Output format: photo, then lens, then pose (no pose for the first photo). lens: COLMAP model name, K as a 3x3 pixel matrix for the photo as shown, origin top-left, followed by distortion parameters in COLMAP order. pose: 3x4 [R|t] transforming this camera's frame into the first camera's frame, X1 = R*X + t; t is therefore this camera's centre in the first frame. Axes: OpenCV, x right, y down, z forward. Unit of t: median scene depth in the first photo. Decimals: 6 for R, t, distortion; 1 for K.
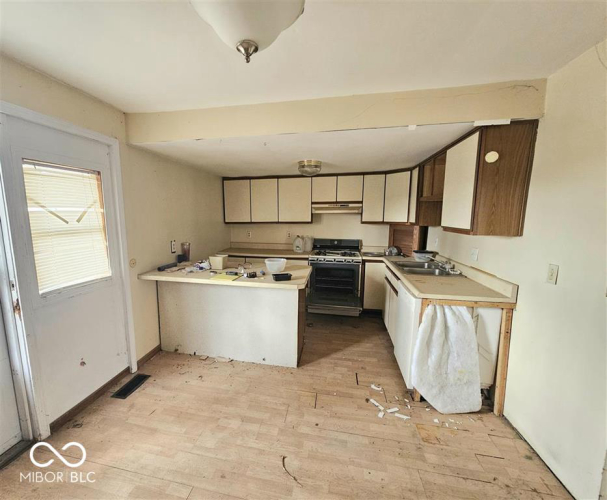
lens RADIAL K [[261.6, 0, 303.0], [0, 261.6, 249.4], [0, 0, 1]] dist [-0.000644, 0.000114]
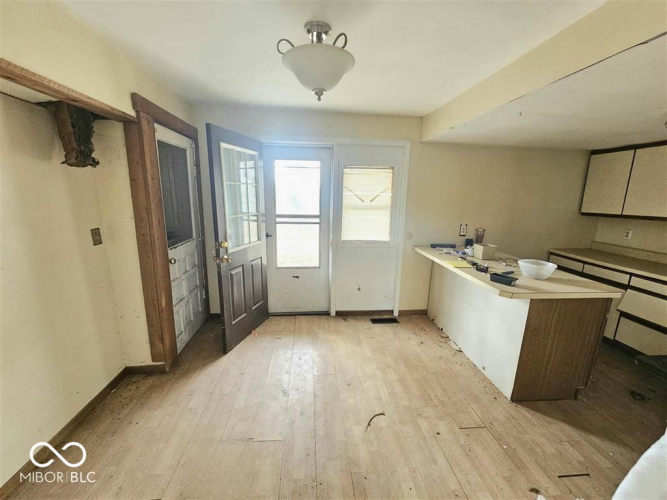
lens RADIAL K [[273.4, 0, 333.0], [0, 273.4, 250.1], [0, 0, 1]] dist [-0.002456, 0.001187]
pose [[0.311298, 0.198674, -0.929313, 0.563133], [-0.151248, 0.975795, 0.157947, -0.039260], [0.938199, 0.091388, 0.333812, 0.226055]]
